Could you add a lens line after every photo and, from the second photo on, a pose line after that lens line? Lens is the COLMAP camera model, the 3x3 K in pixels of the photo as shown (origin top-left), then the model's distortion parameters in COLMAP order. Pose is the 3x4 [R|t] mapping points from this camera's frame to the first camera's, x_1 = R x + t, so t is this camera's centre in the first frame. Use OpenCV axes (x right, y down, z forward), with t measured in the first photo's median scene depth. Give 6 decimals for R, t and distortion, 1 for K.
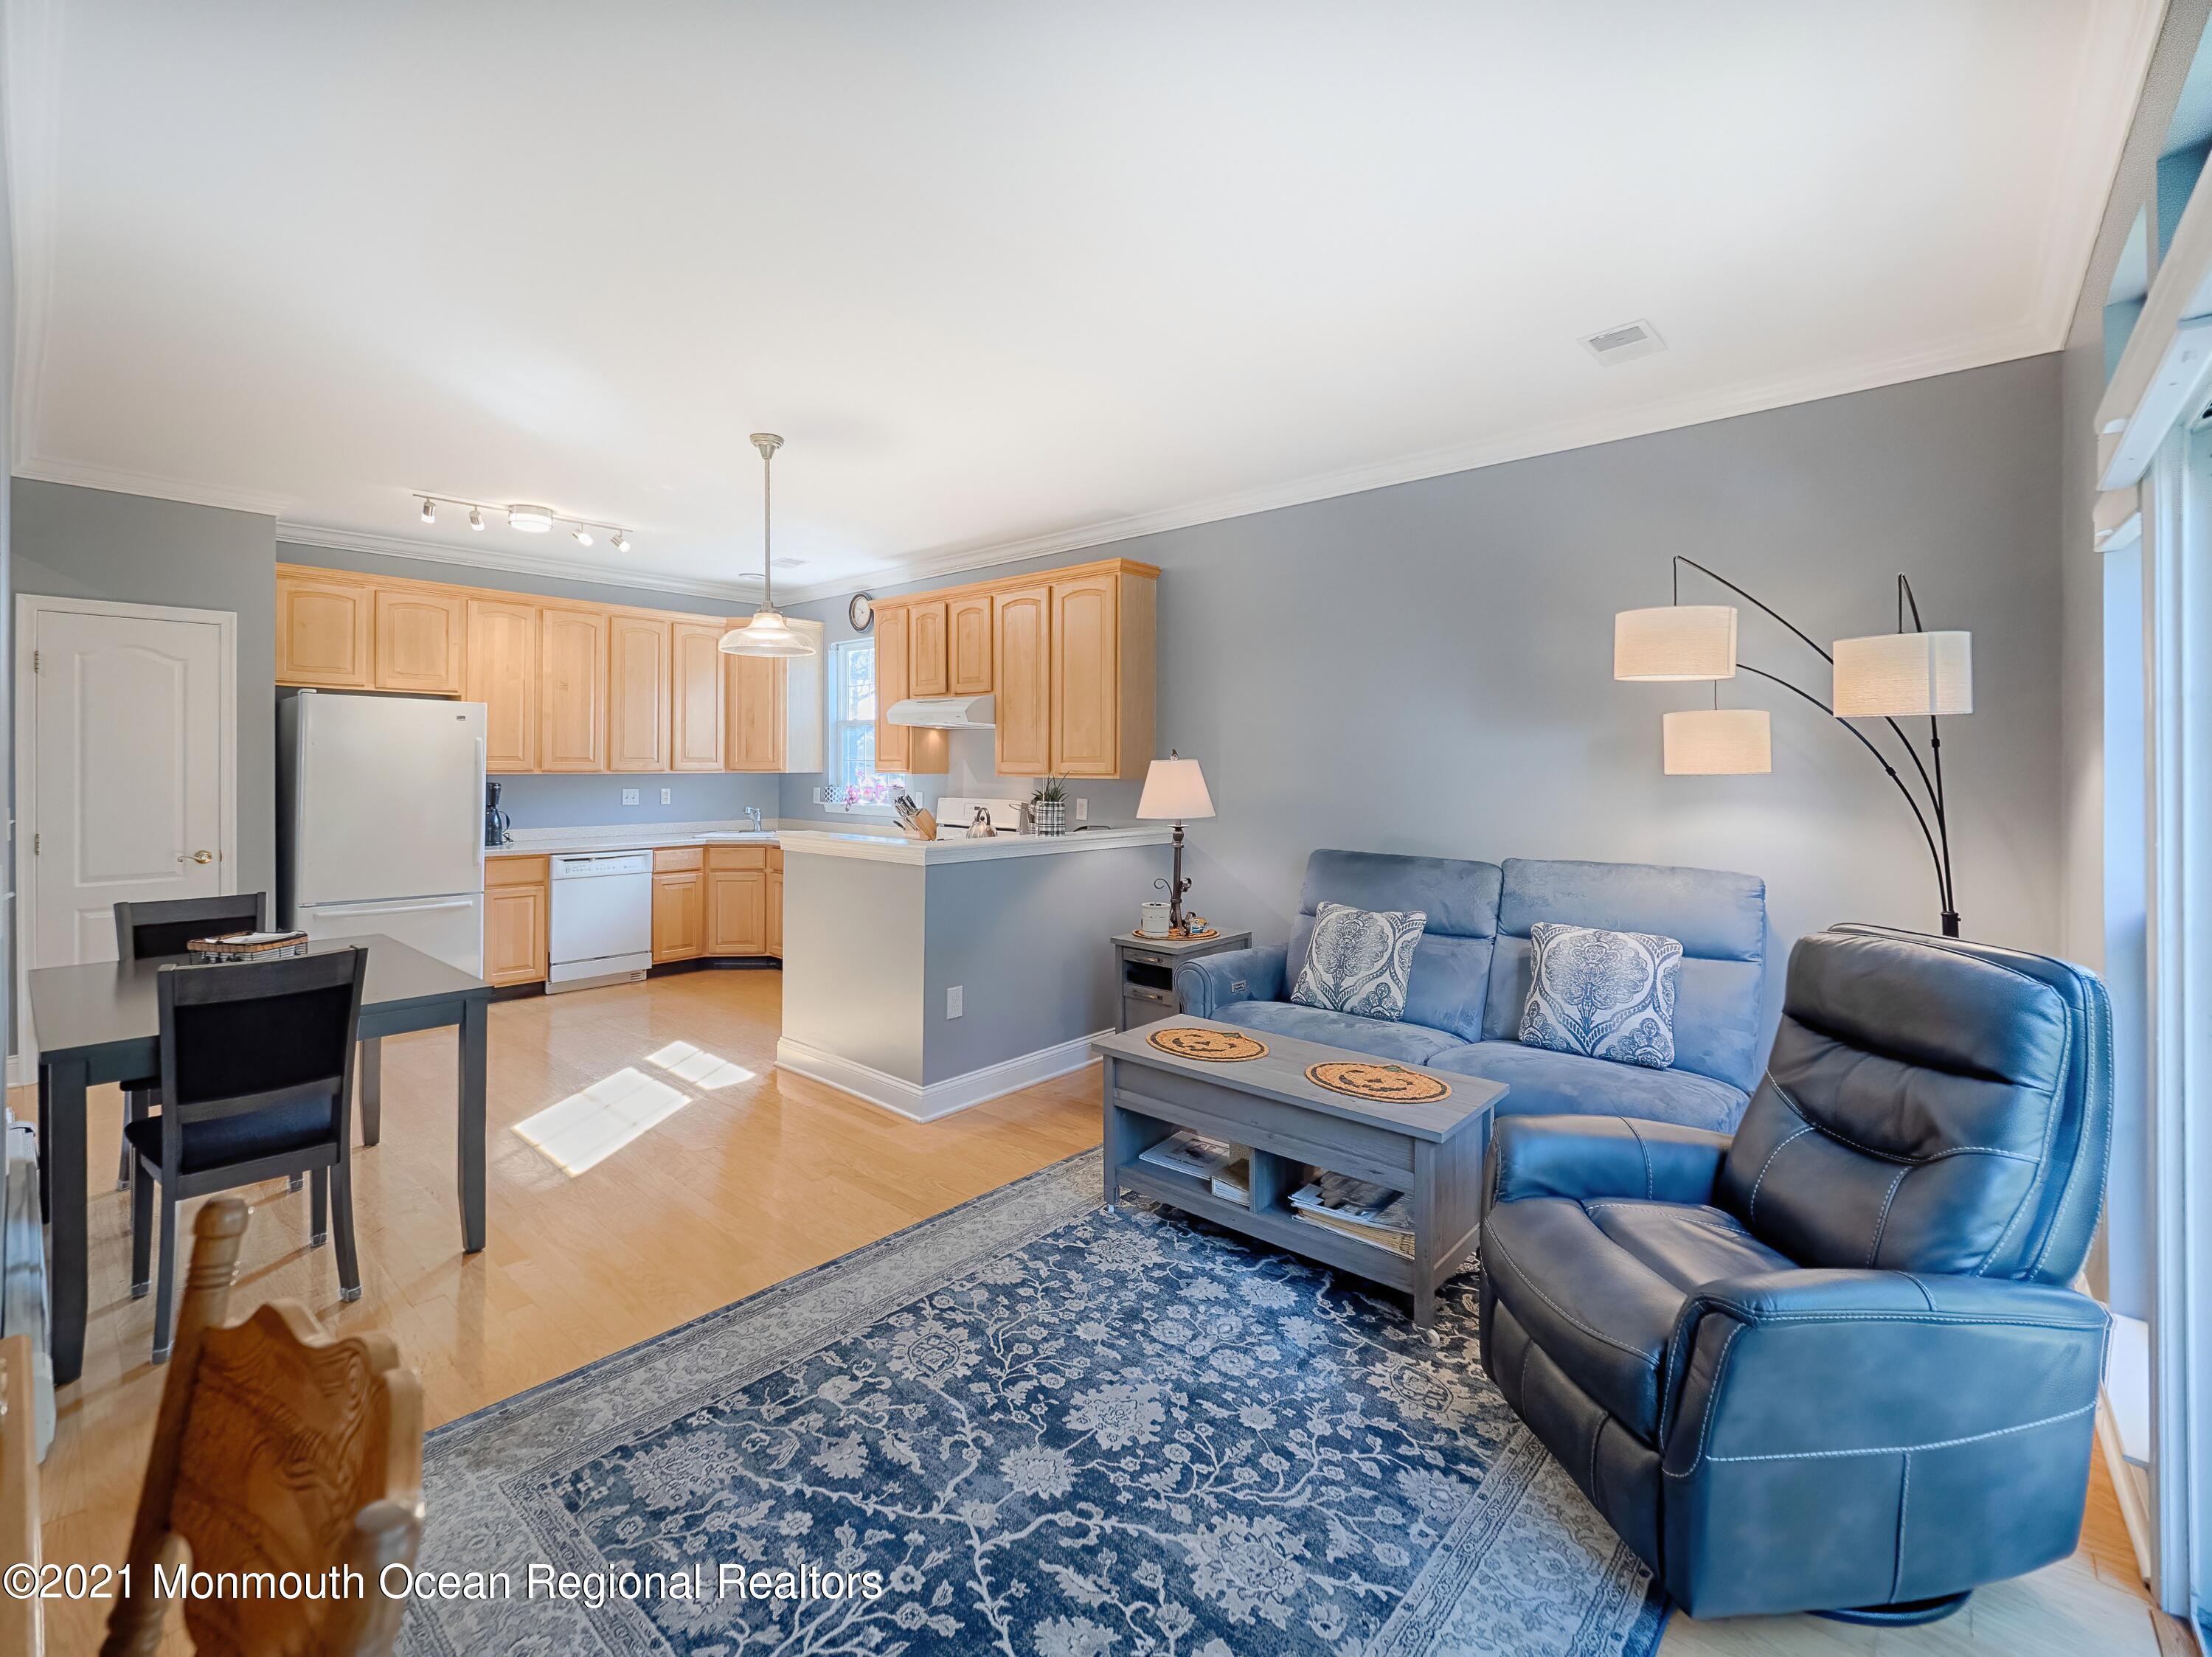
lens RADIAL K [[978.8, 0, 1103.6], [0, 978.8, 764.1], [0, 0, 1]] dist [-0.009974, -0.000741]
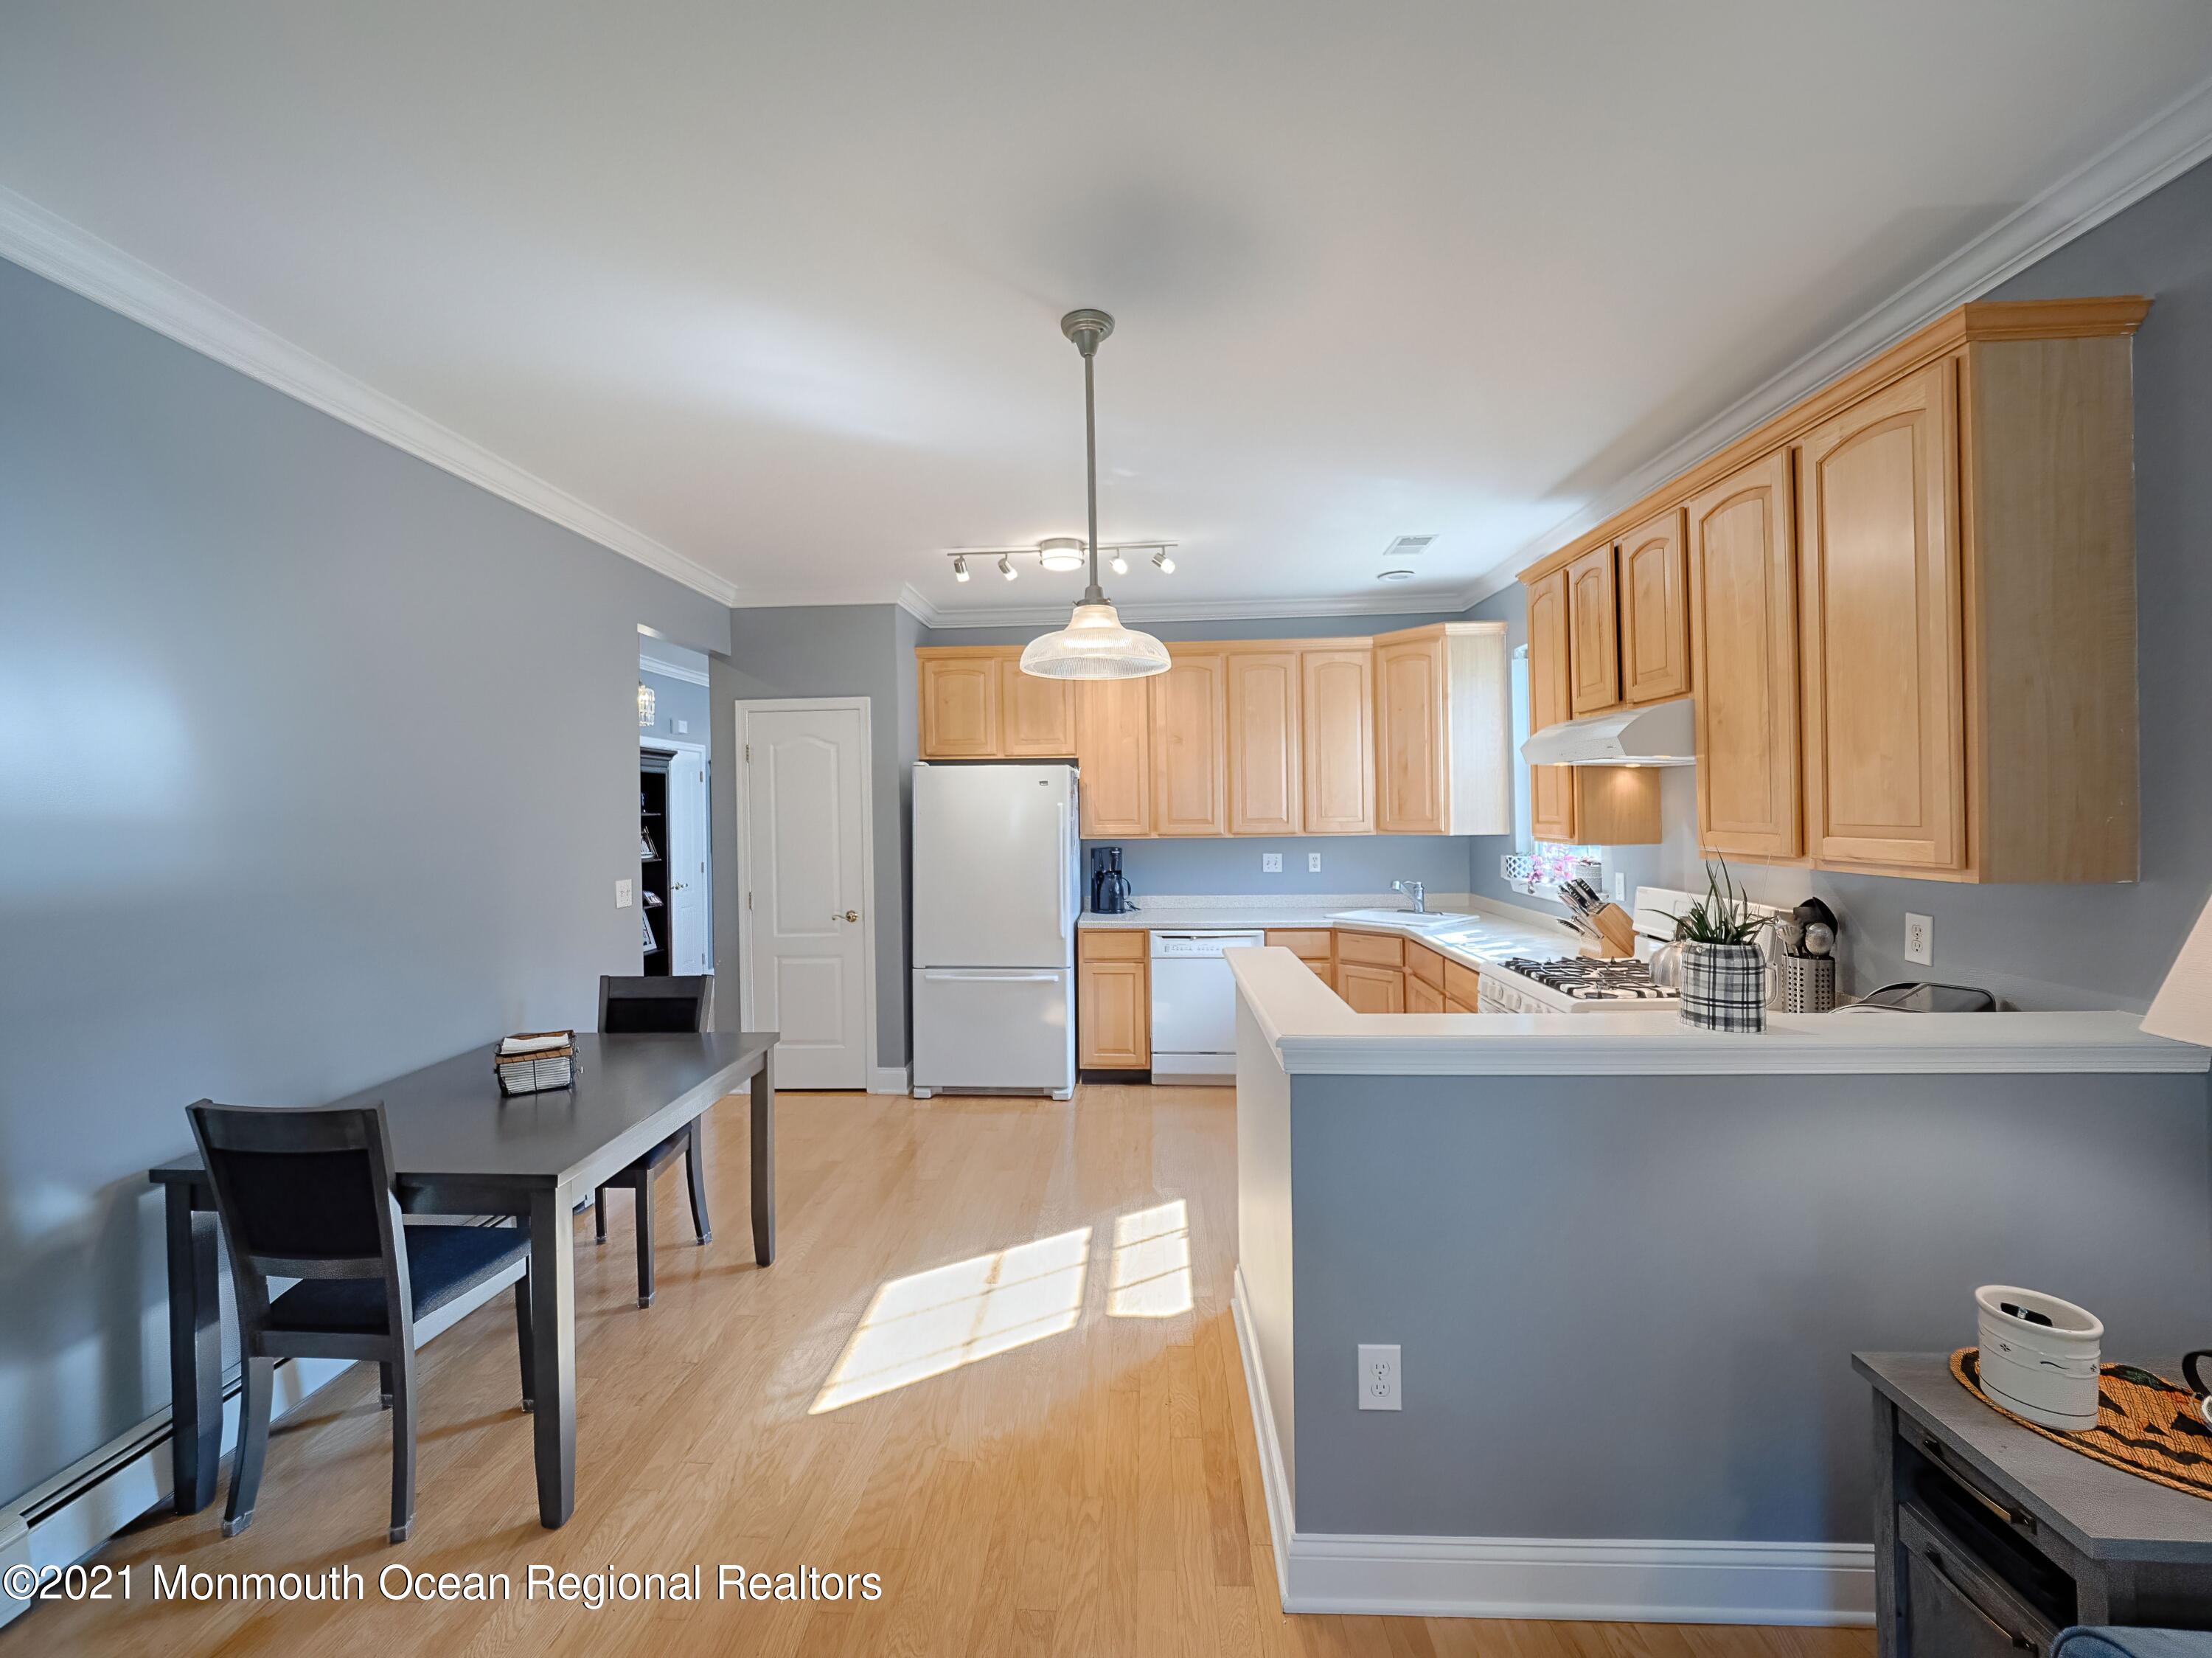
lens RADIAL K [[935.7, 0, 1077.0], [0, 935.7, 806.0], [0, 0, 1]] dist [-0.011668, -0.000146]
pose [[0.593083, -0.014180, -0.805016, 0.188245], [0.015114, 0.999865, -0.006477, -0.034617], [0.804999, -0.008326, 0.593217, 0.961600]]
